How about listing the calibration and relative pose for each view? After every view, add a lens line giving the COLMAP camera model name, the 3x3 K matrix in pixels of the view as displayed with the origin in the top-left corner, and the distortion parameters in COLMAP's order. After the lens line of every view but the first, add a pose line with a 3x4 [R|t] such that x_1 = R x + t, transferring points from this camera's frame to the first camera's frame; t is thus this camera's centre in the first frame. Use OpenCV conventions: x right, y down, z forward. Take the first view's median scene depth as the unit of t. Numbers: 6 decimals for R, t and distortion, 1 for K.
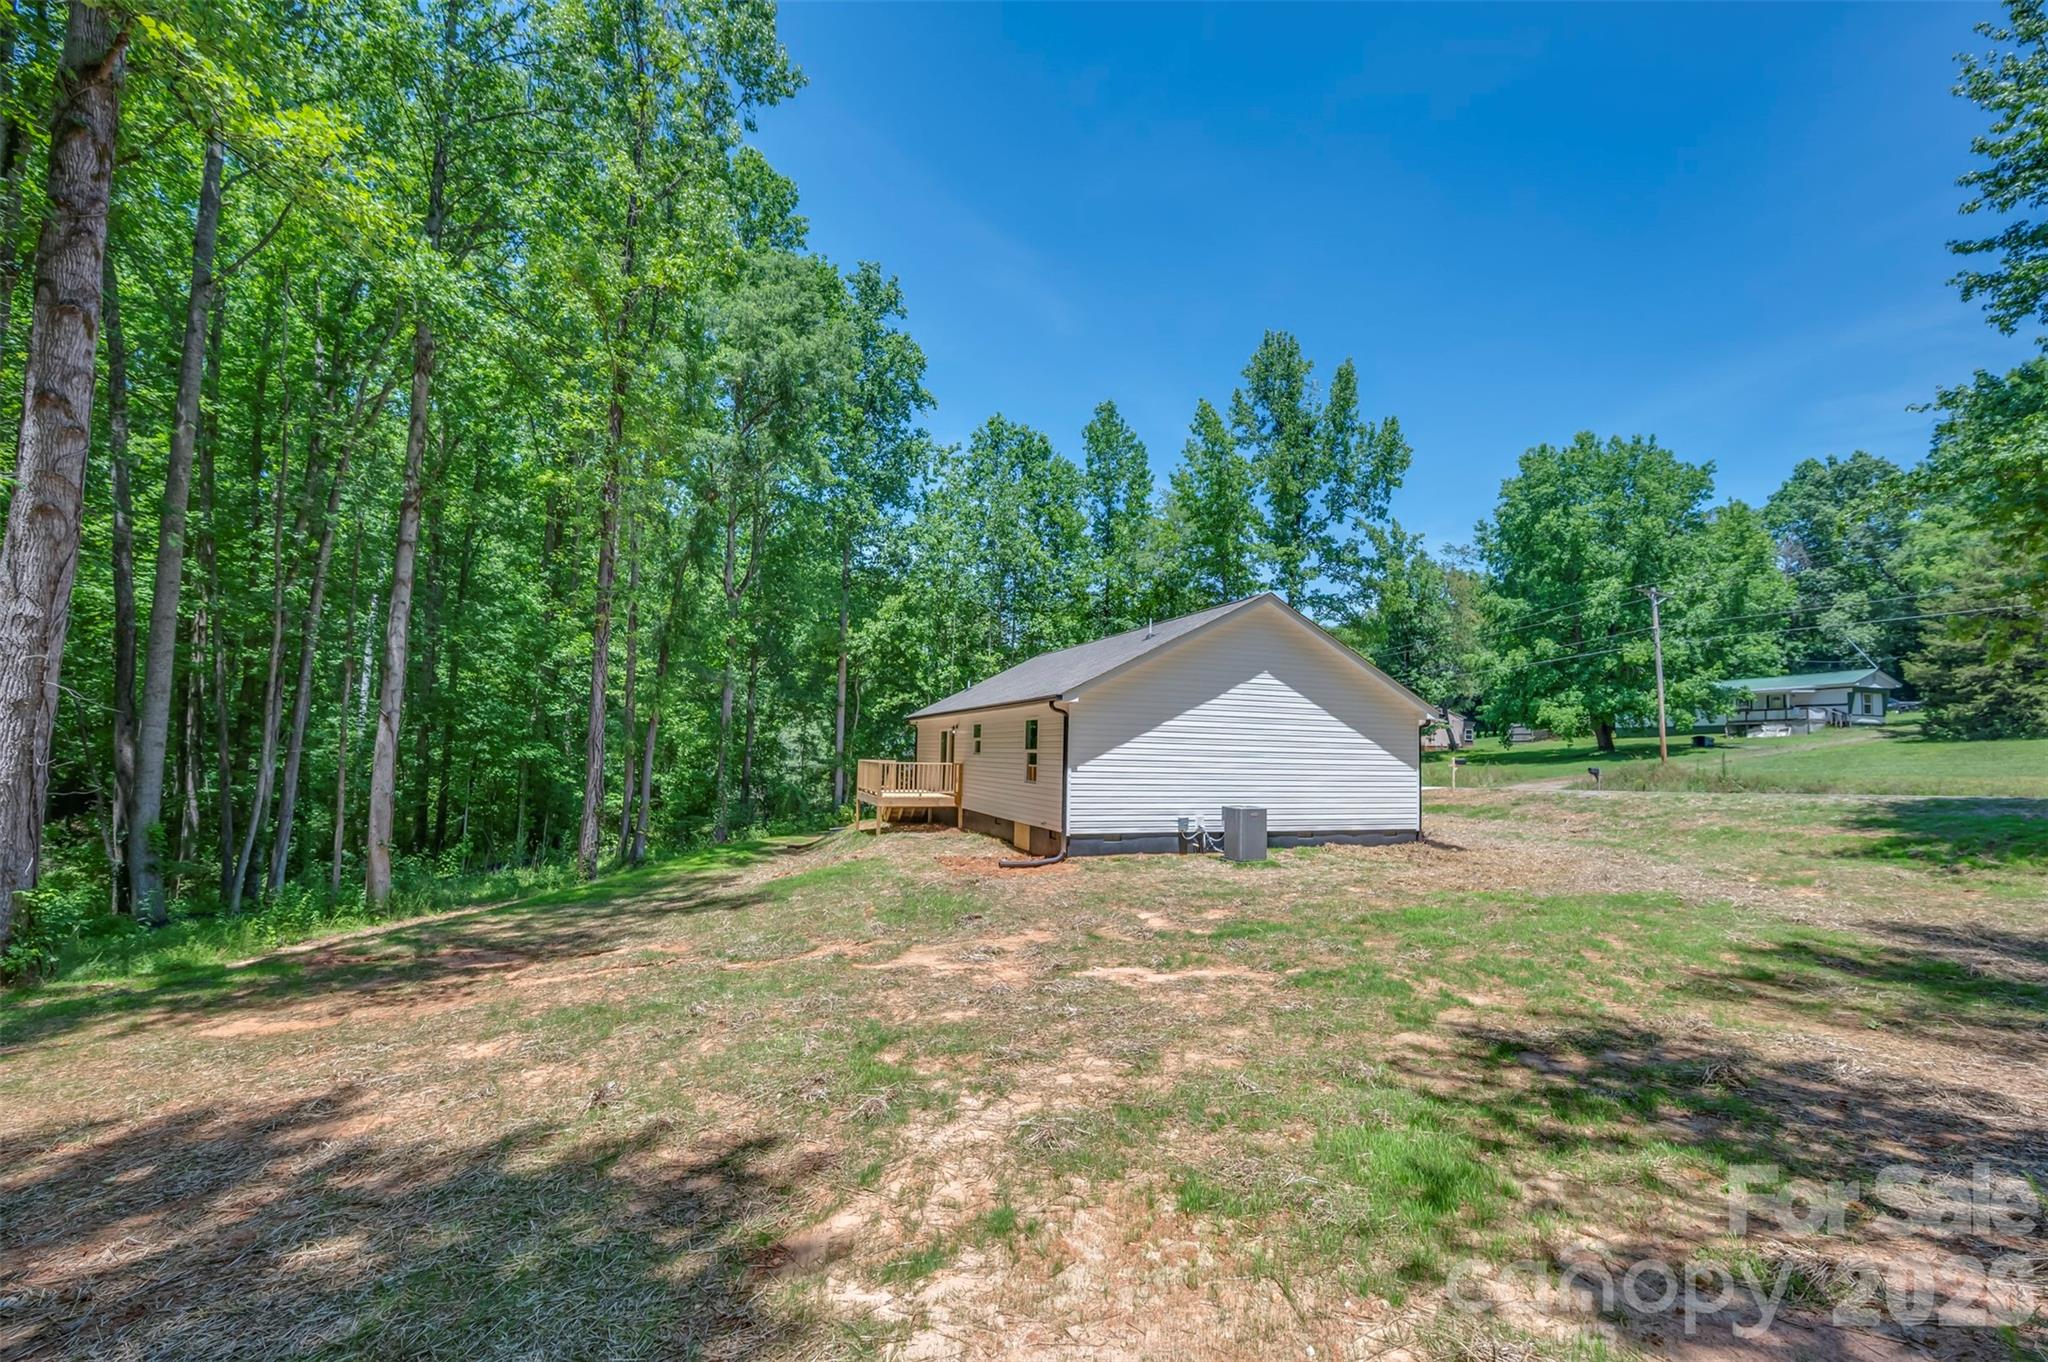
lens RADIAL K [[882.8, 0, 1024.1], [0, 882.8, 694.7], [0, 0, 1]] dist [-0.001261, 0.000032]
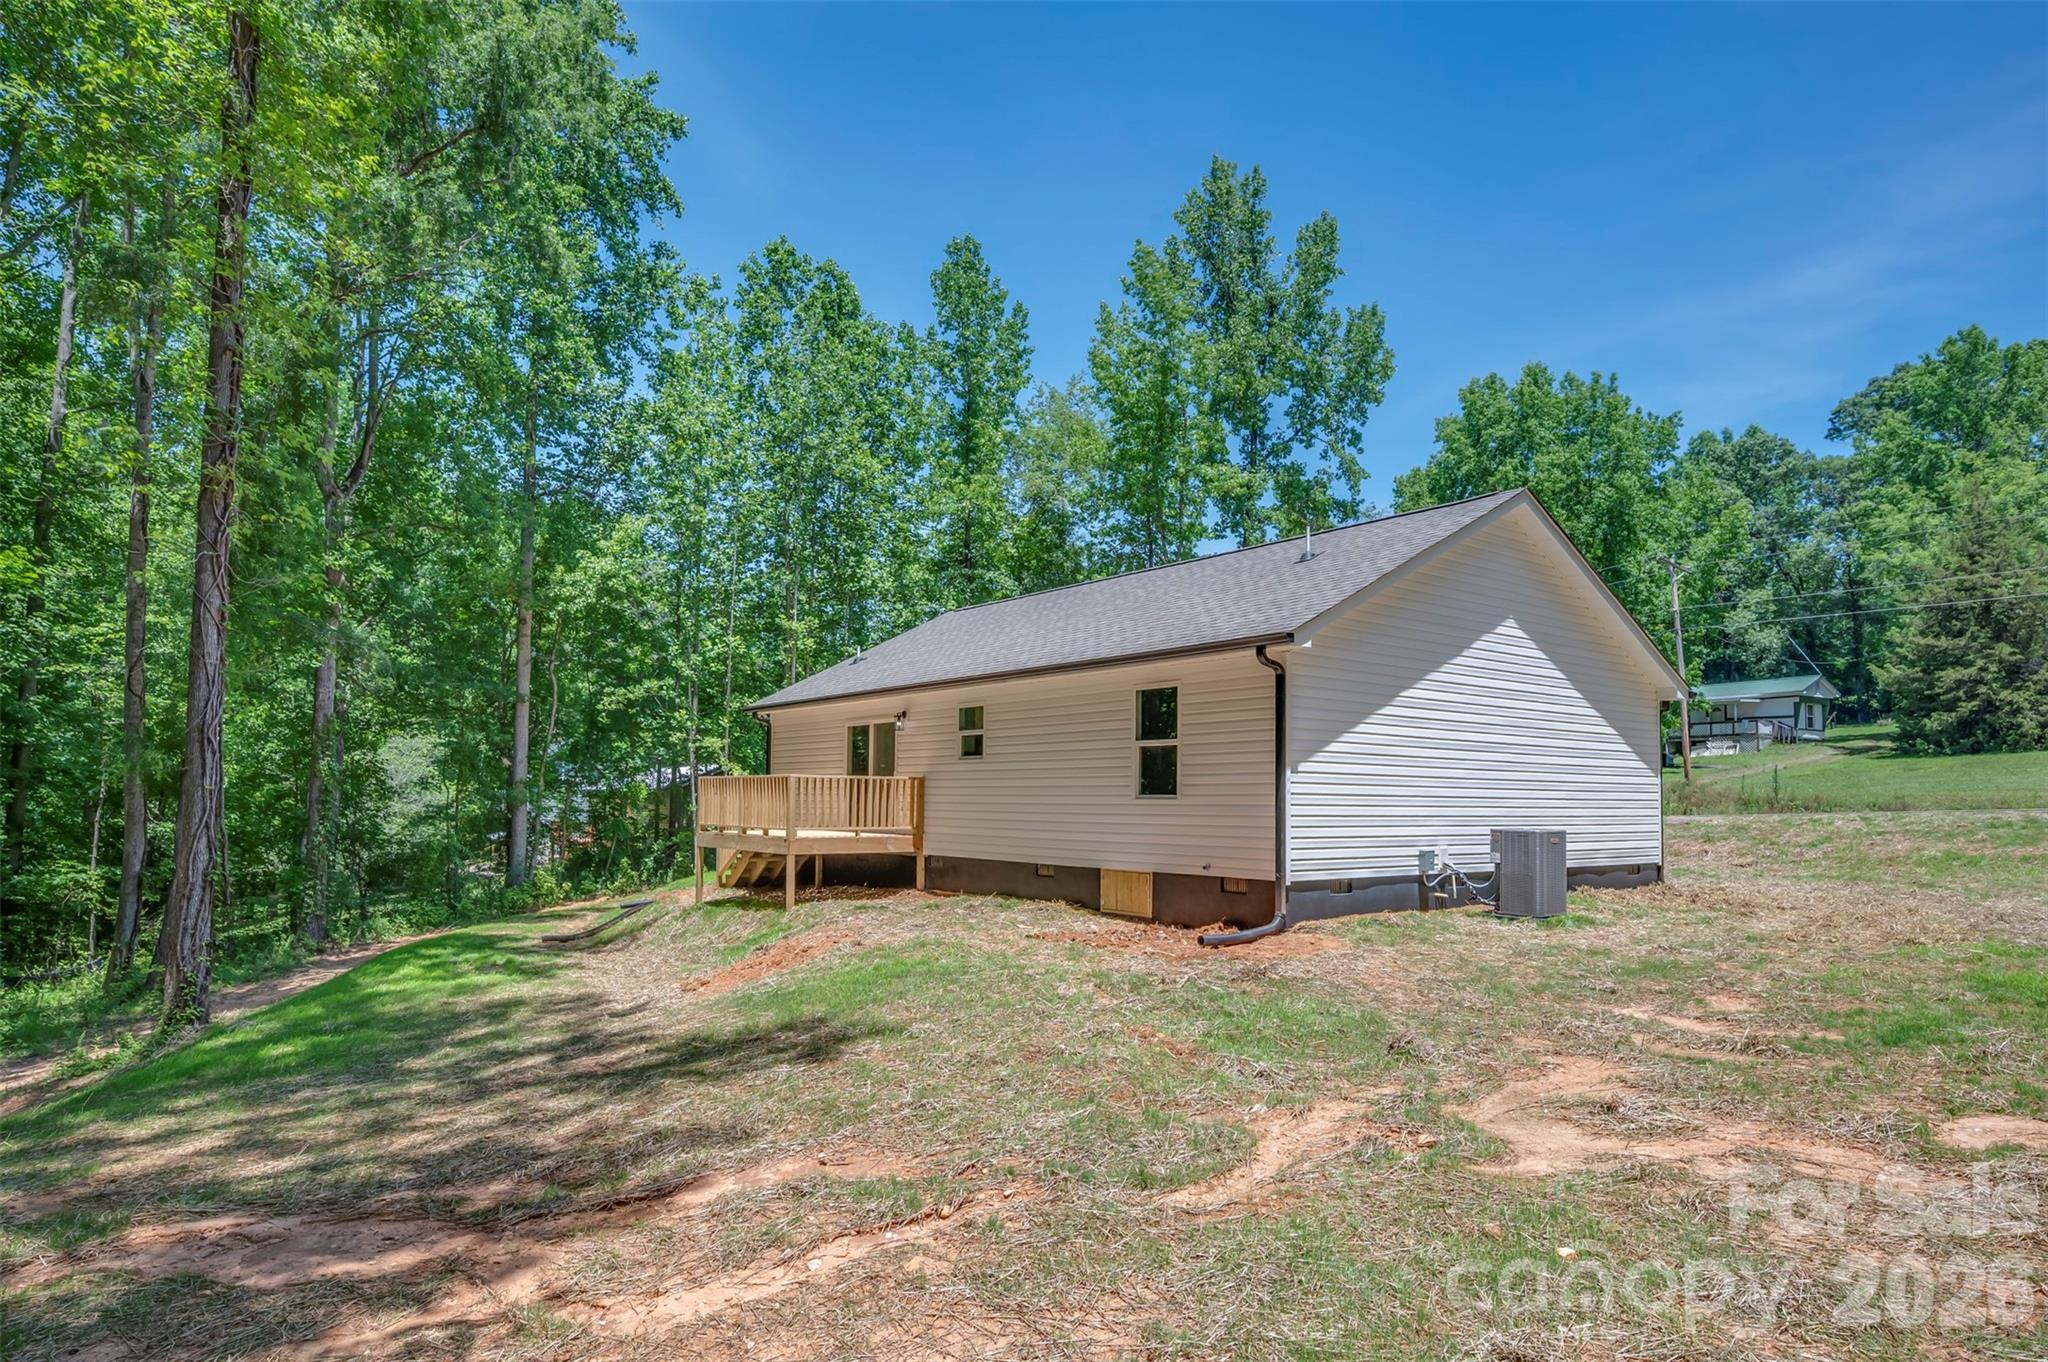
lens RADIAL K [[1220.7, 0, 1021.8], [0, 1220.7, 749.2], [0, 0, 1]] dist [-0.001600, 0.001344]
pose [[0.951496, 0.000758, 0.307659, -0.157475], [-0.008650, 0.999668, 0.024287, 0.024531], [-0.307538, -0.025771, 0.951187, 0.138212]]
